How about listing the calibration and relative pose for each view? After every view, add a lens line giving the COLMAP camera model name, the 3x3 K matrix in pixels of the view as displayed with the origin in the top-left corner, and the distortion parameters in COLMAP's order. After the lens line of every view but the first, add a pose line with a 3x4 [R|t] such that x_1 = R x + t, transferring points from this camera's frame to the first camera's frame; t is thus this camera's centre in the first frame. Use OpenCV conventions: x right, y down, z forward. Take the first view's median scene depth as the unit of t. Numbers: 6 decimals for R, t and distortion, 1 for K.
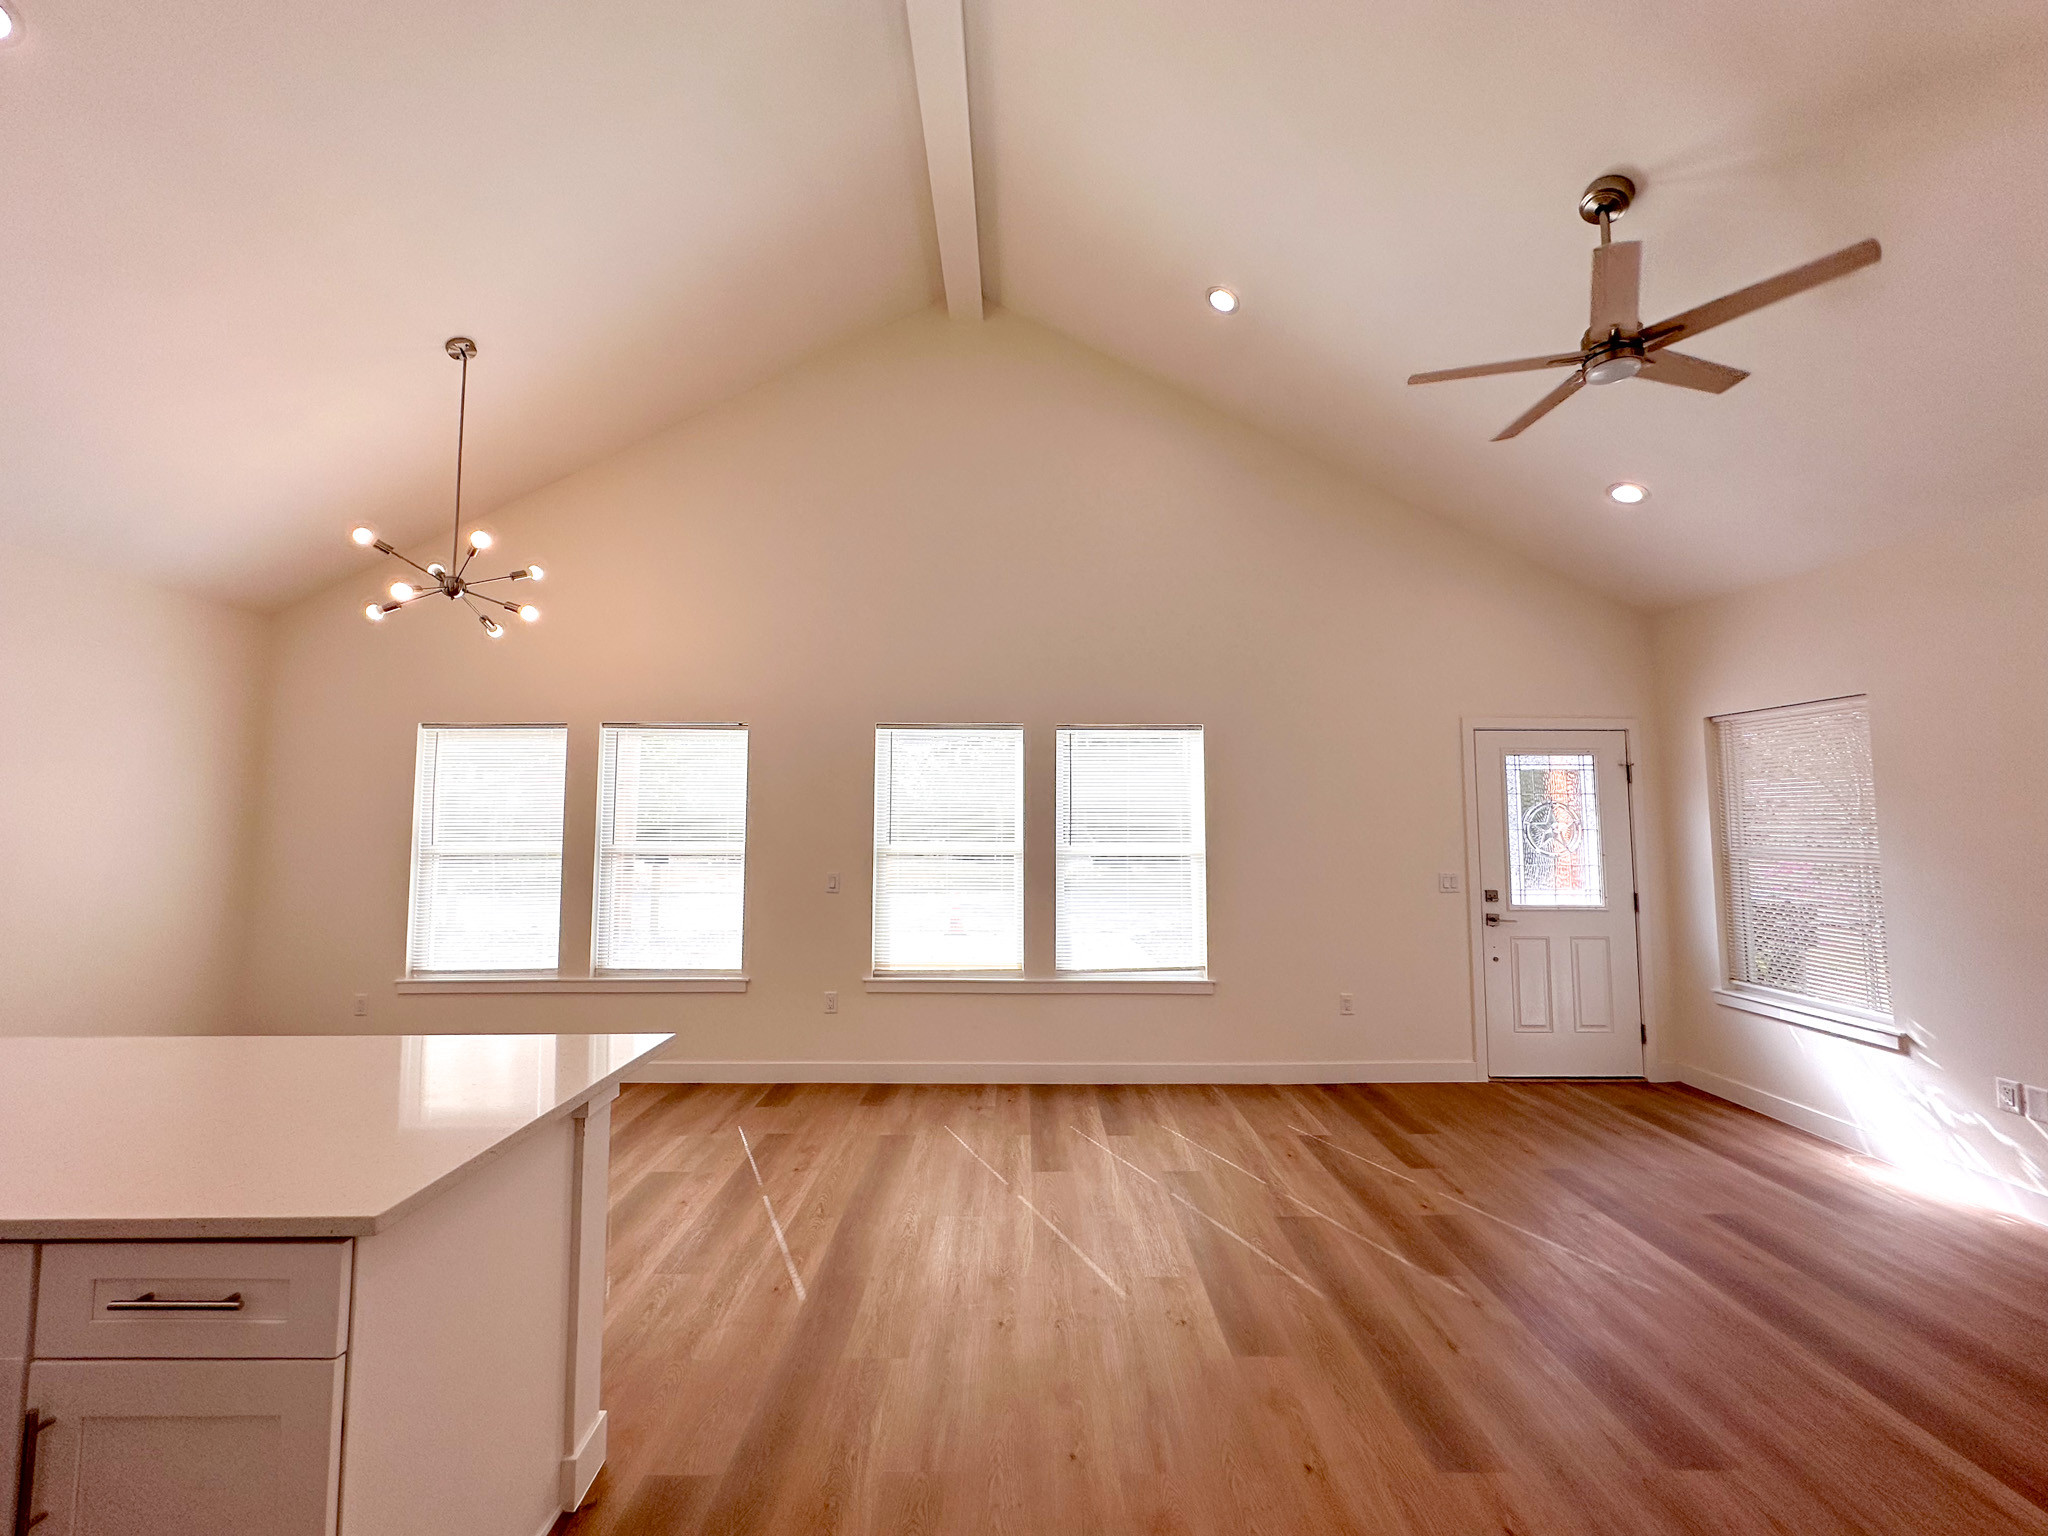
lens RADIAL K [[818.5, 0, 1024.0], [0, 818.5, 768.0], [0, 0, 1]] dist [-0.001930, -0.000026]
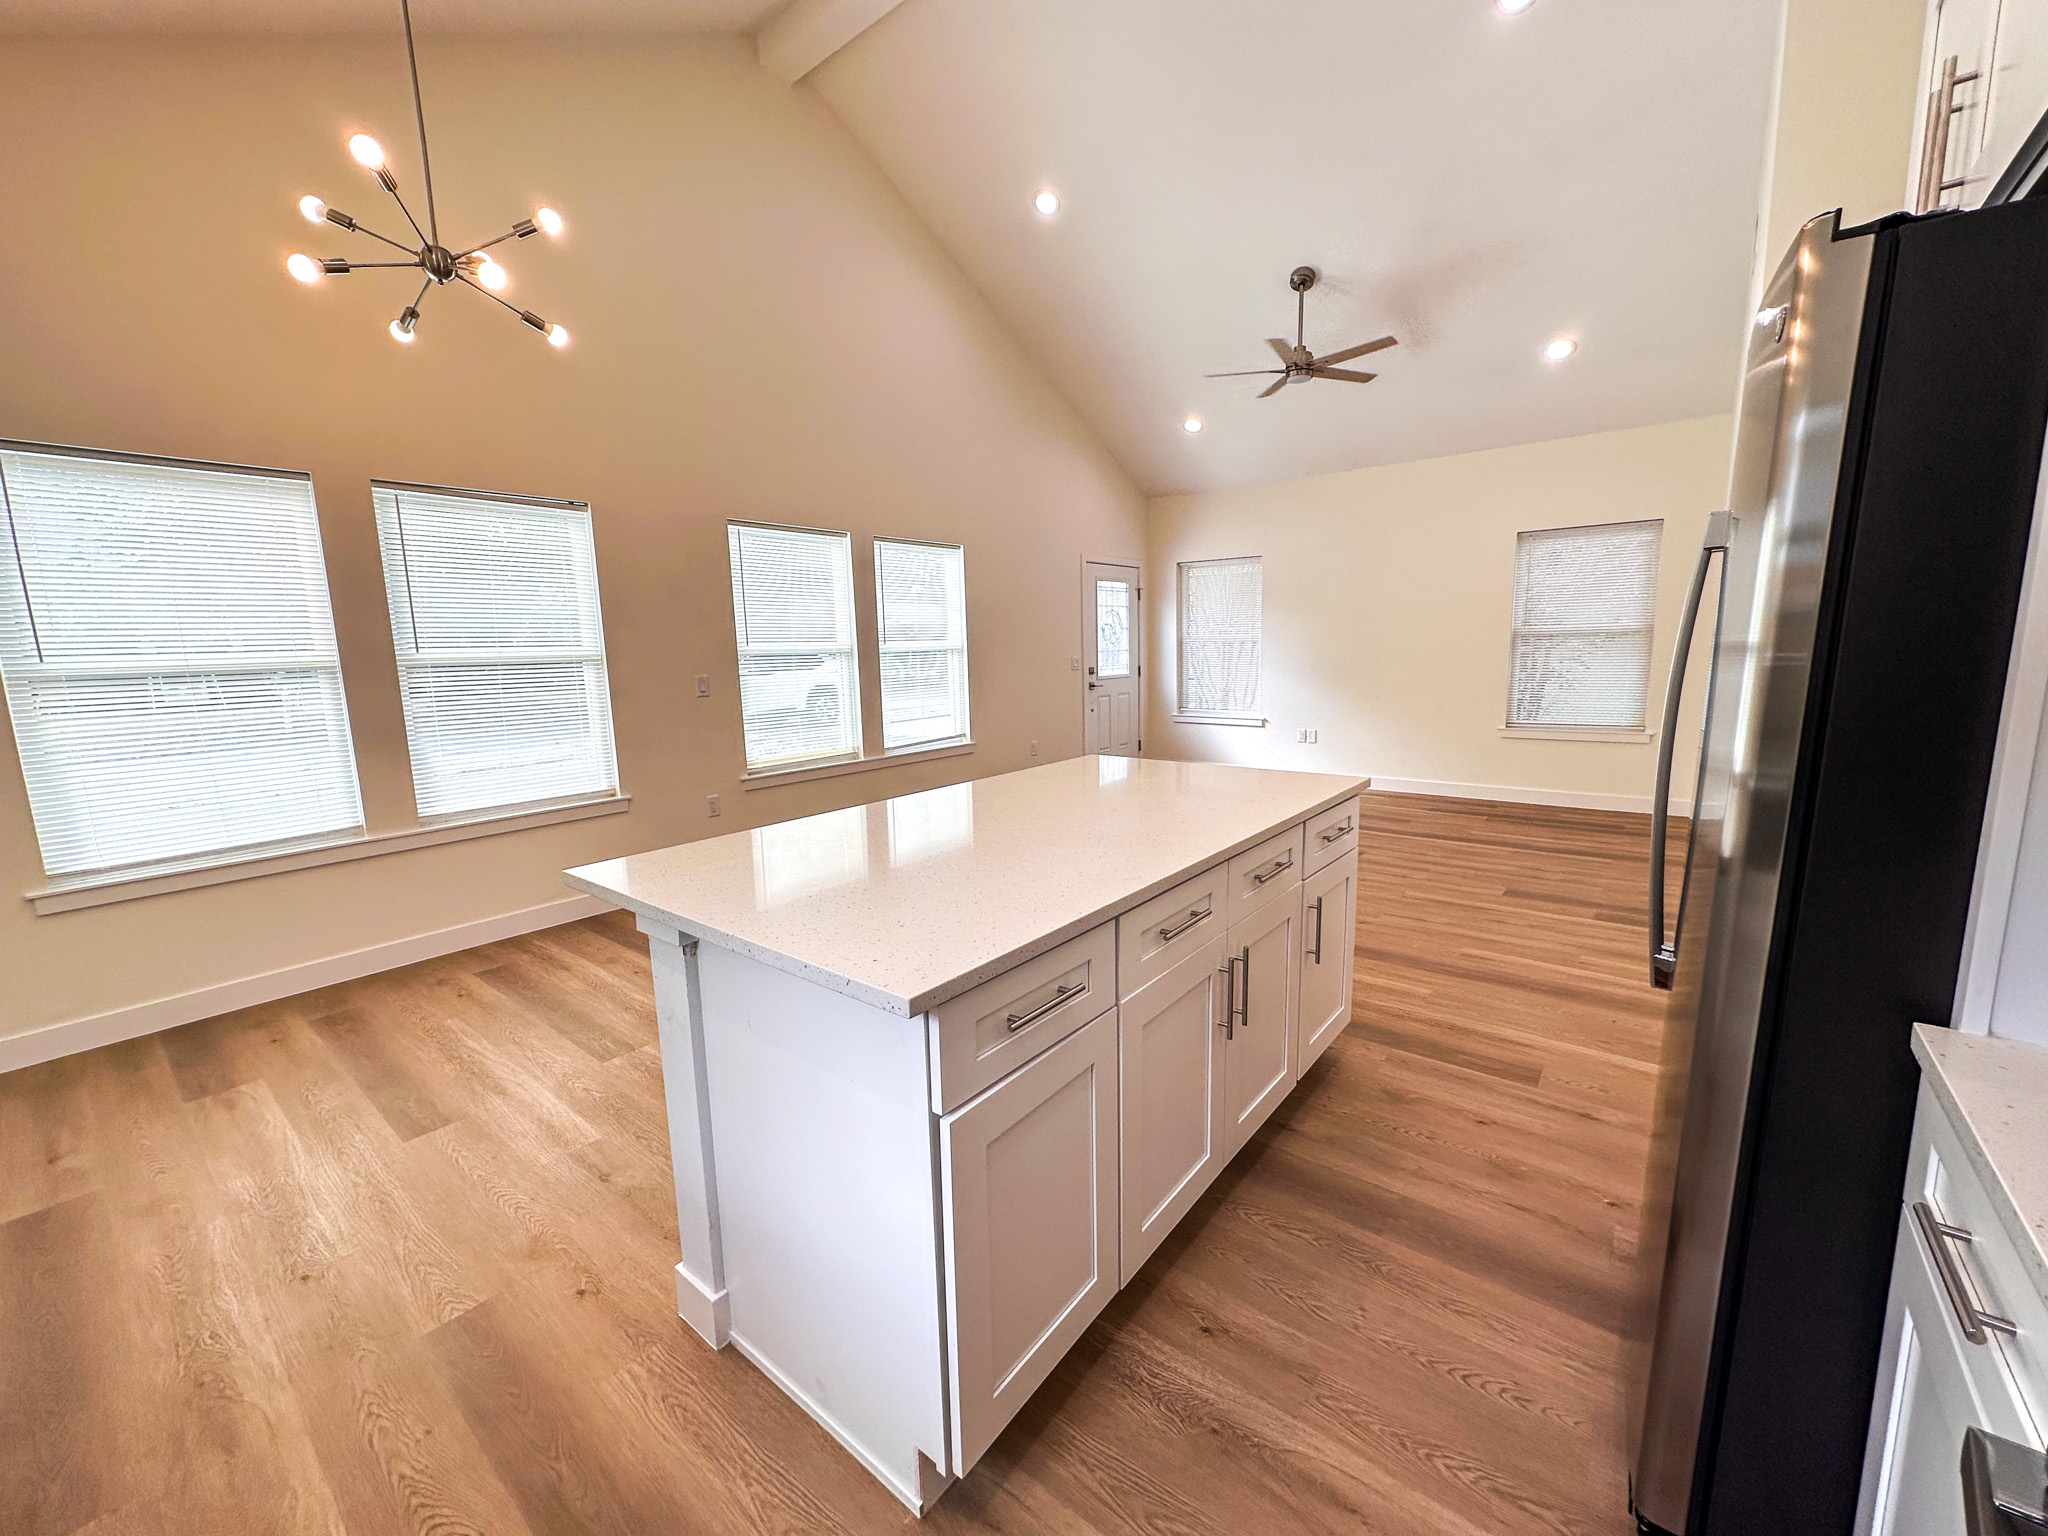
lens RADIAL K [[801.6, 0, 1024.0], [0, 801.6, 768.0], [0, 0, 1]] dist [0.000253, 0.000176]
pose [[0.641009, -0.135113, 0.755548, -0.714499], [-0.025240, 0.980141, 0.196690, 0.038430], [-0.767118, -0.145150, 0.624869, 0.103841]]
